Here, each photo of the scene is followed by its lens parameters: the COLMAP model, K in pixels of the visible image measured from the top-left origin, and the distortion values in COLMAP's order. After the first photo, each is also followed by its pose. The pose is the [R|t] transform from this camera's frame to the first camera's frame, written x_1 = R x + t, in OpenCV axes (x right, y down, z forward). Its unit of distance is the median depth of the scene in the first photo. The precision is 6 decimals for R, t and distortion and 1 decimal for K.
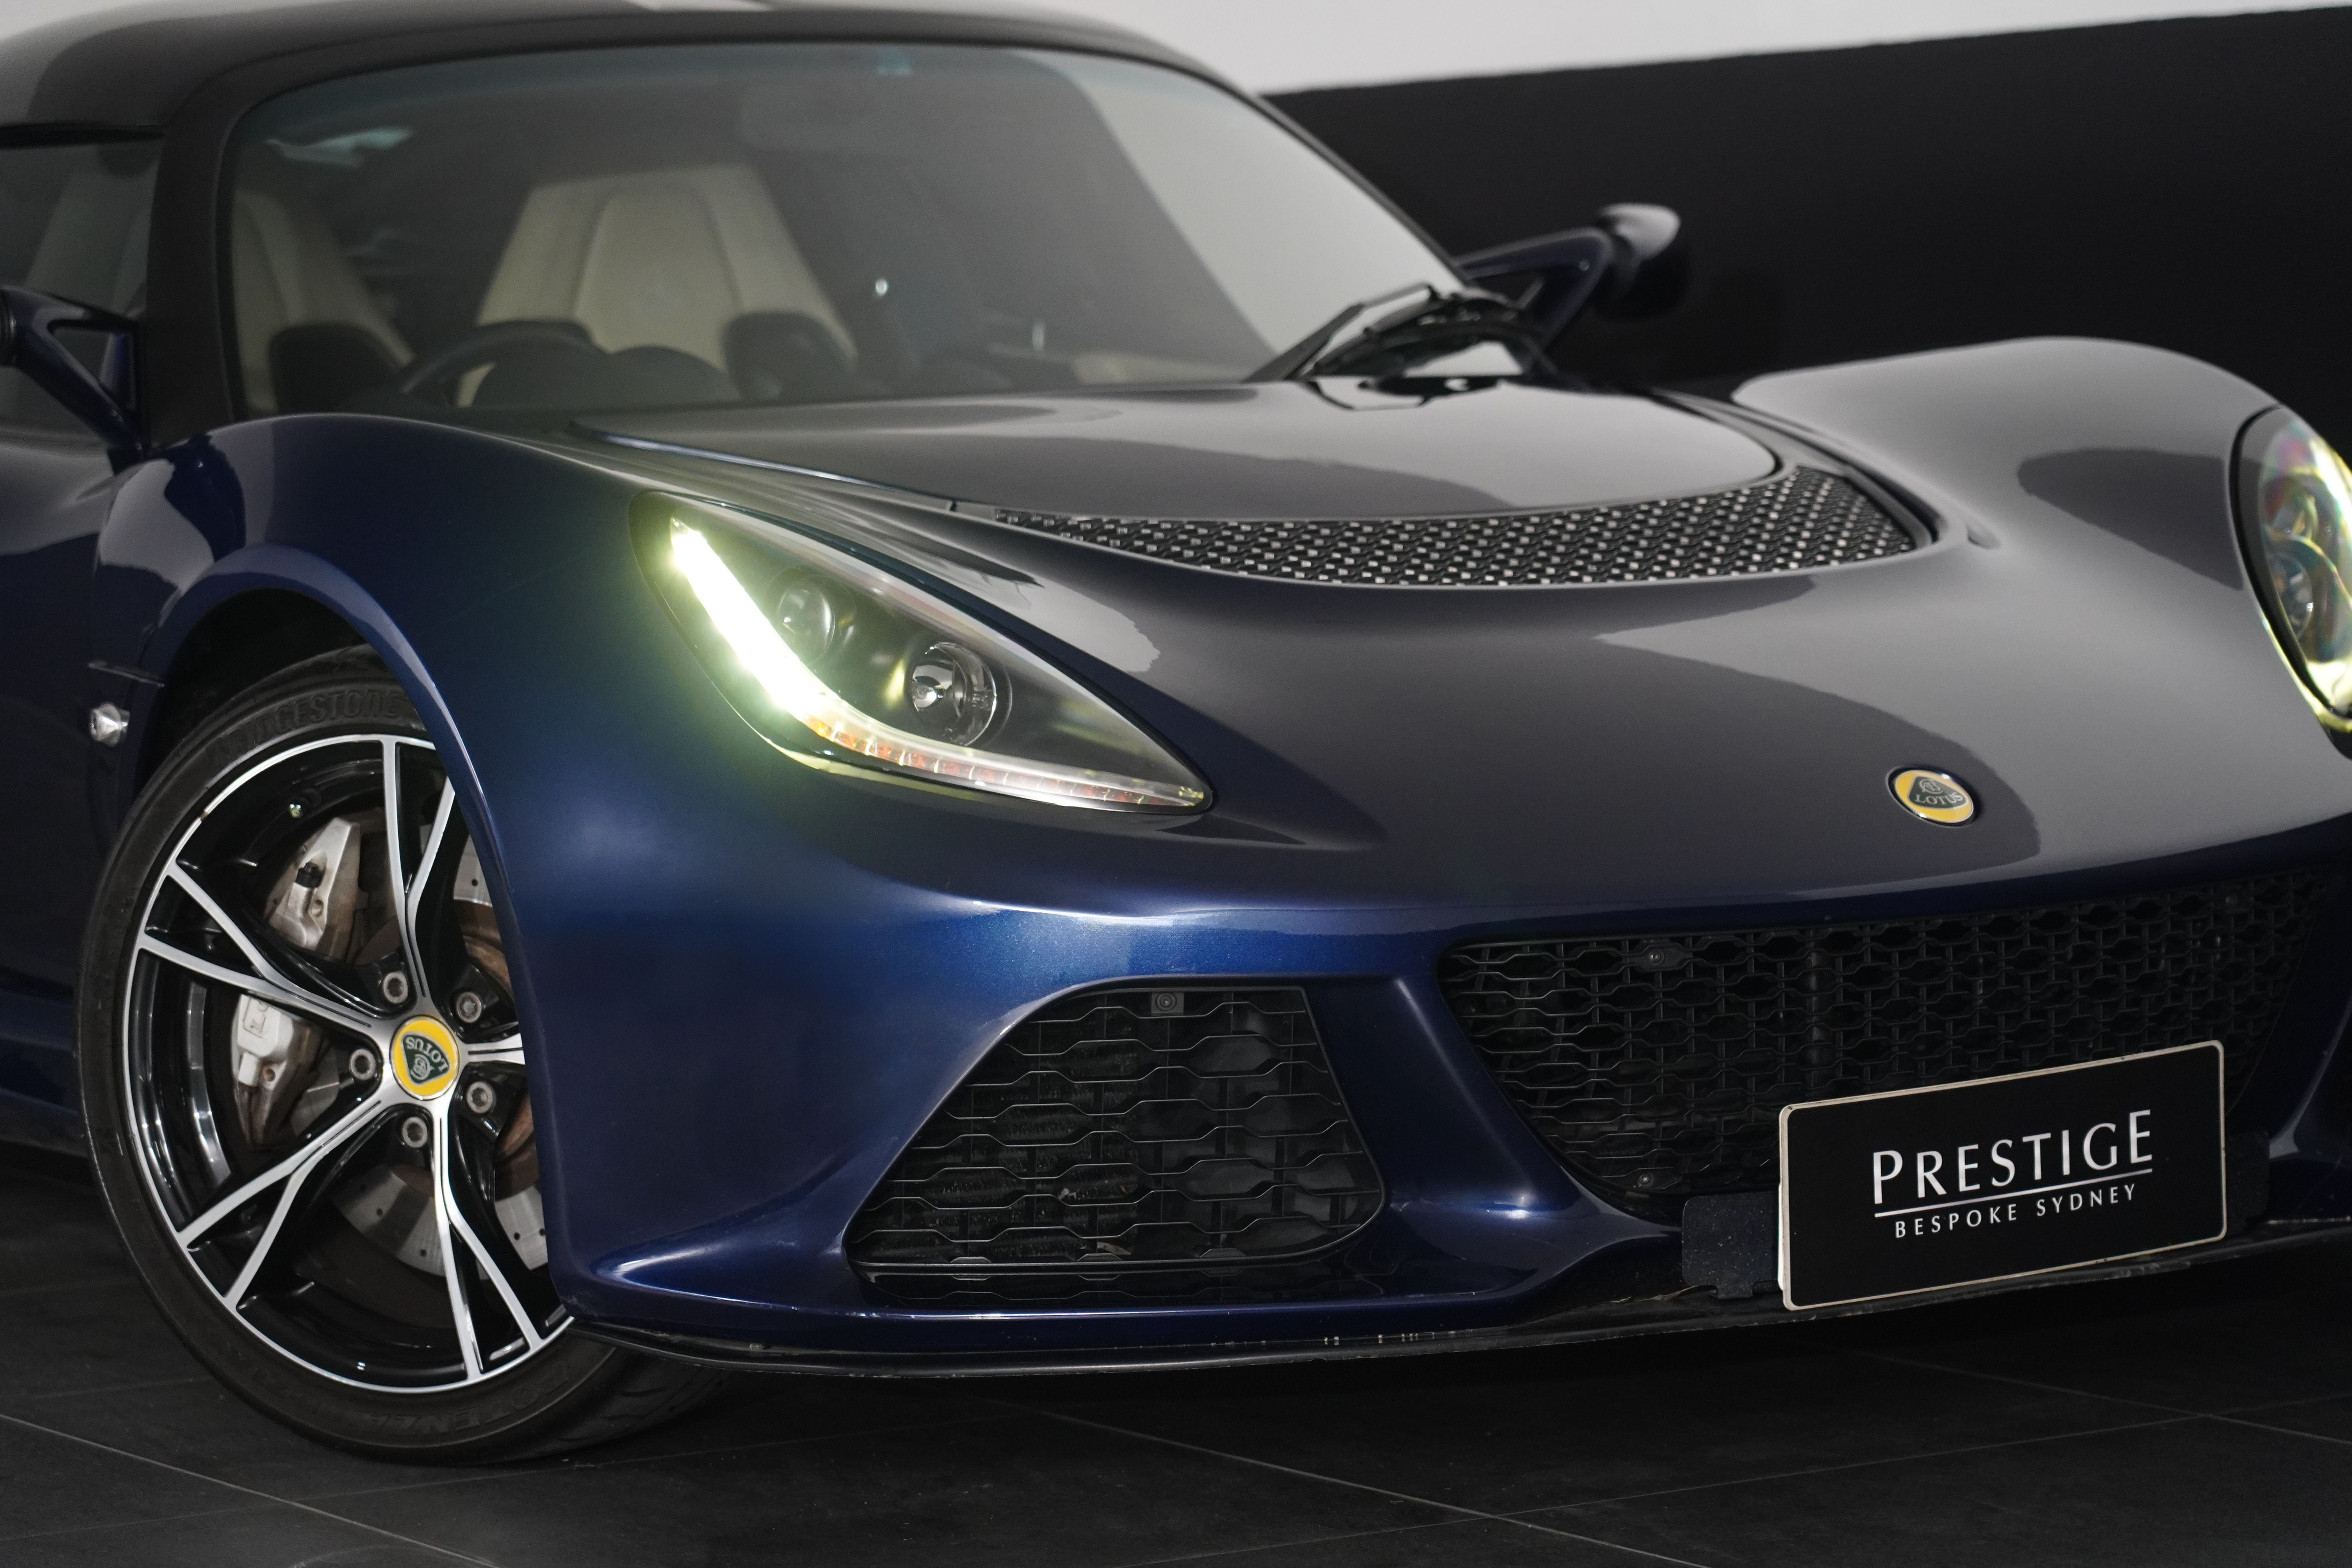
lens RADIAL K [[6637.0, 0, 1163.2], [0, 6637.0, 781.2], [0, 0, 1]] dist [0.002649, 0.000000]
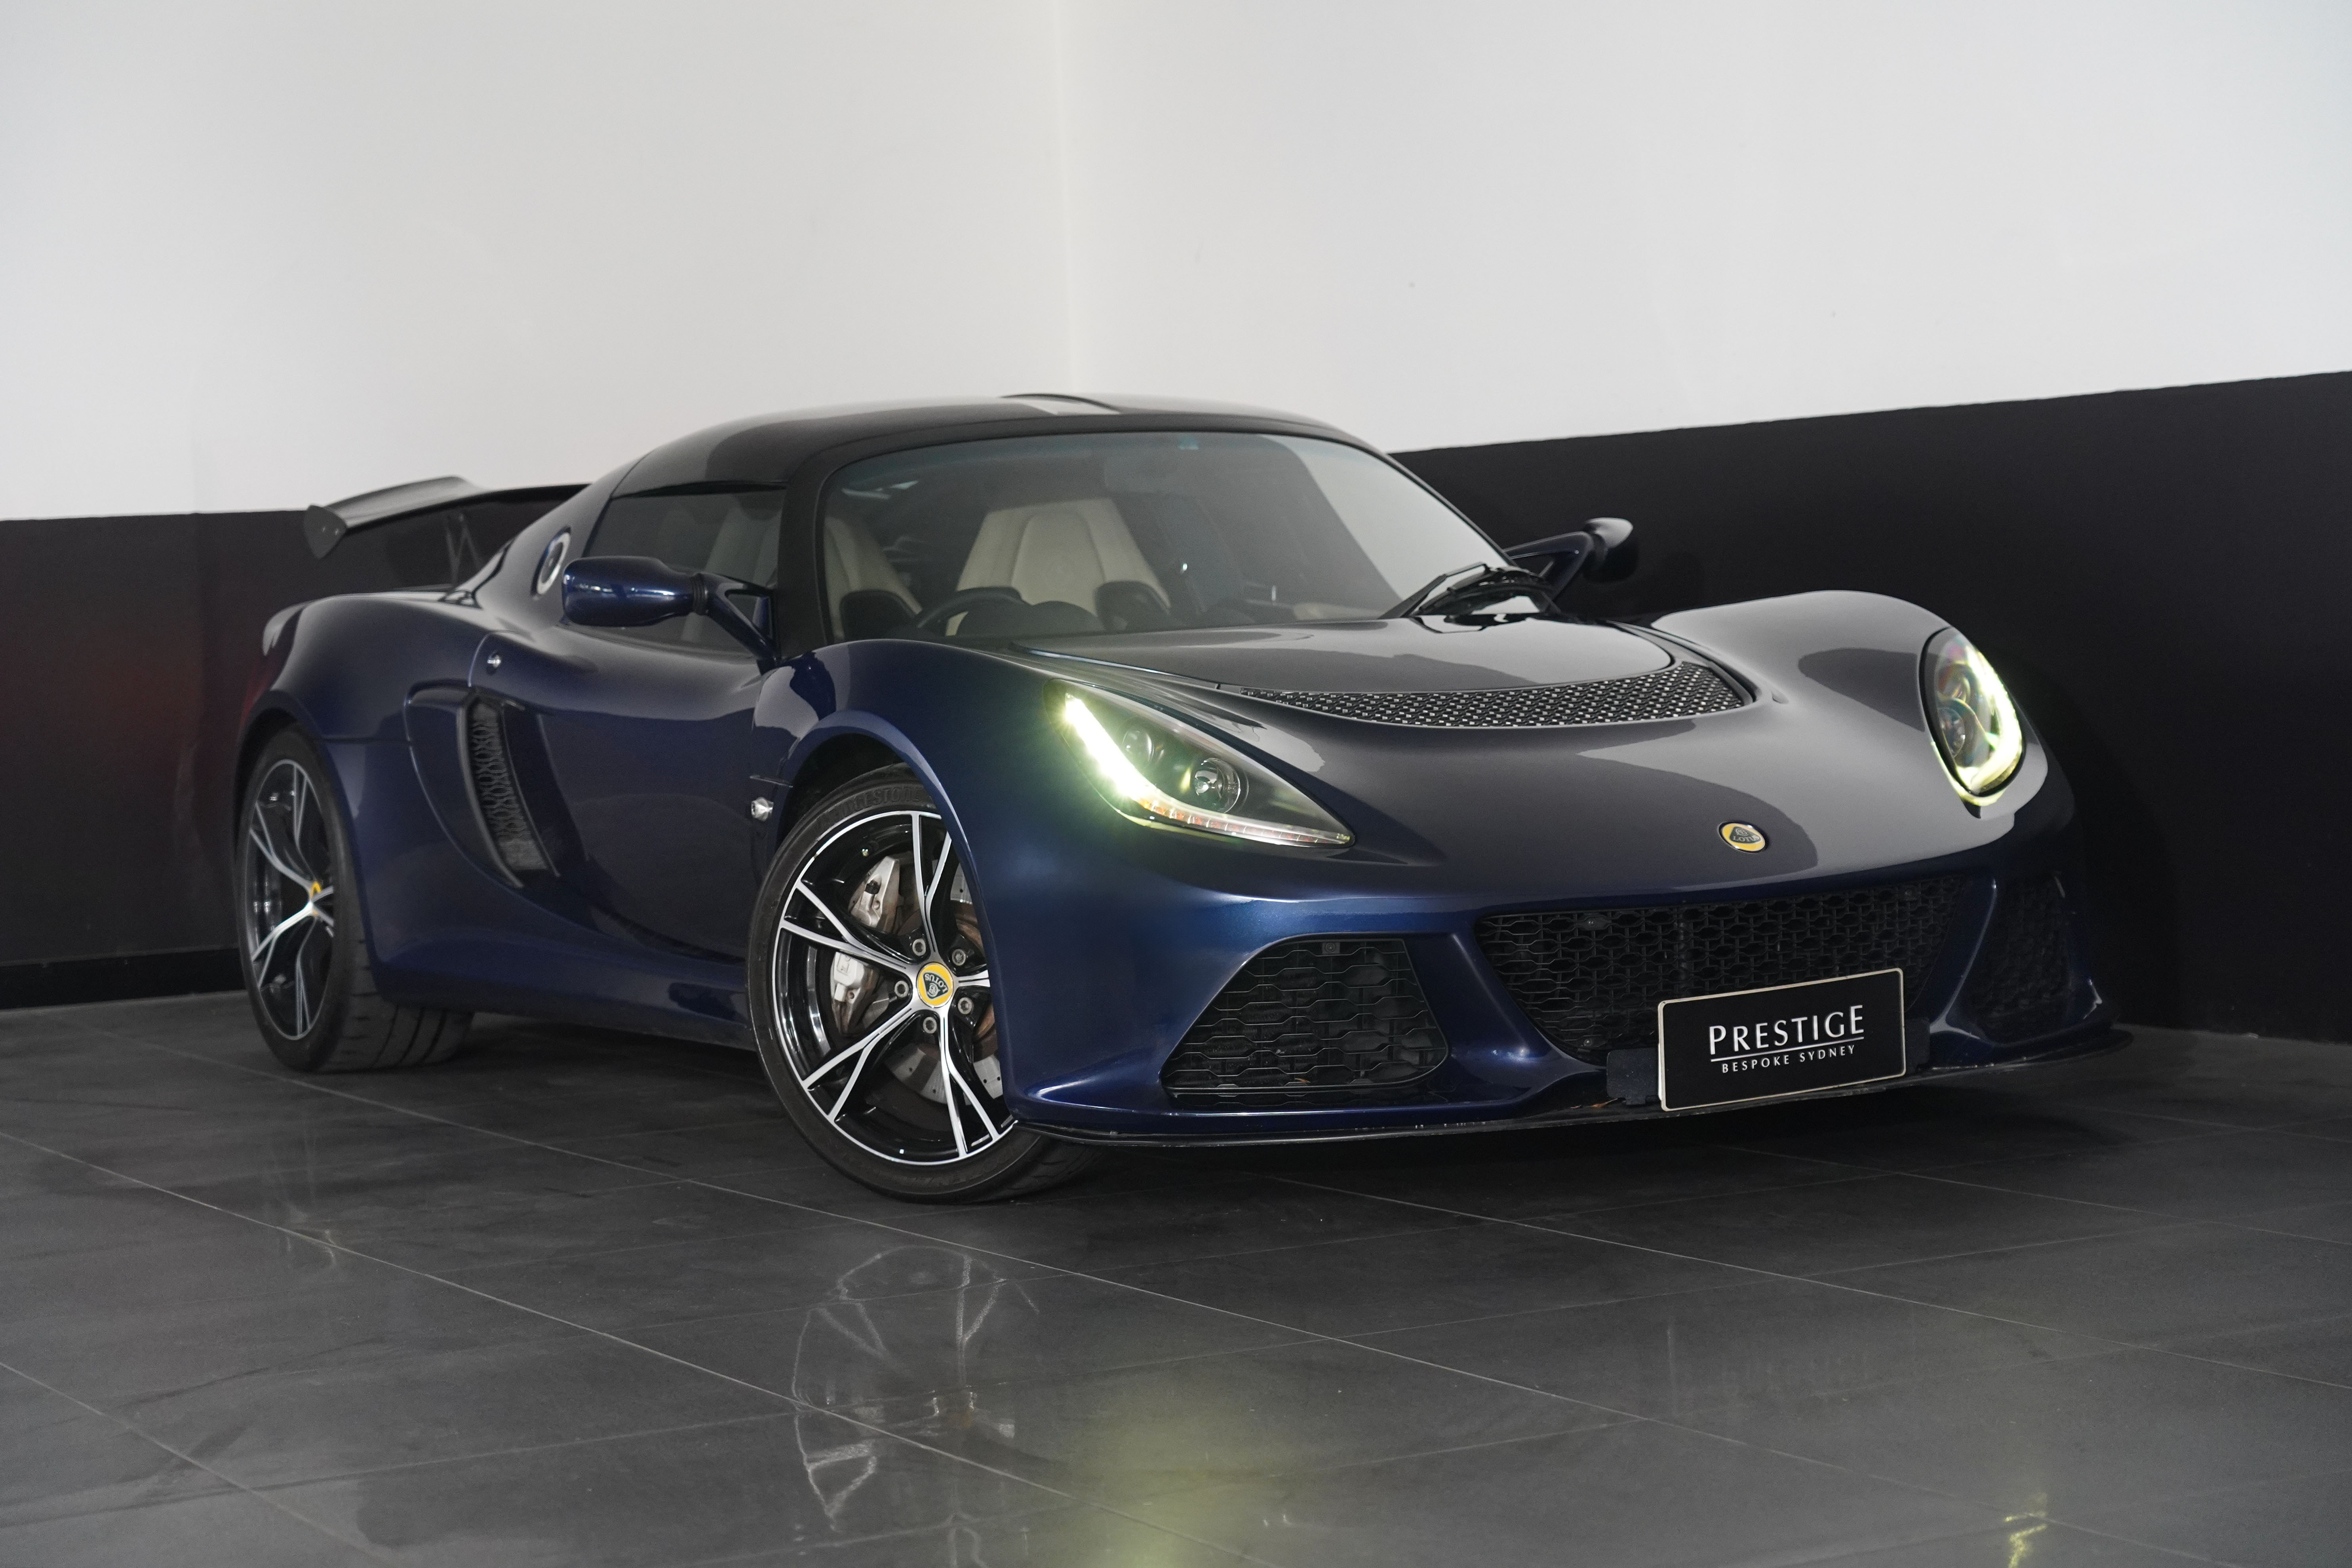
lens RADIAL K [[4269.1, 0, 1187.3], [0, 4269.1, 786.2], [0, 0, 1]] dist [-0.017651, 0.000000]
pose [[0.998946, -0.006458, -0.045447, 0.014754], [0.005470, 0.999747, -0.021827, 0.013303], [0.045577, 0.021555, 0.998728, -0.203798]]
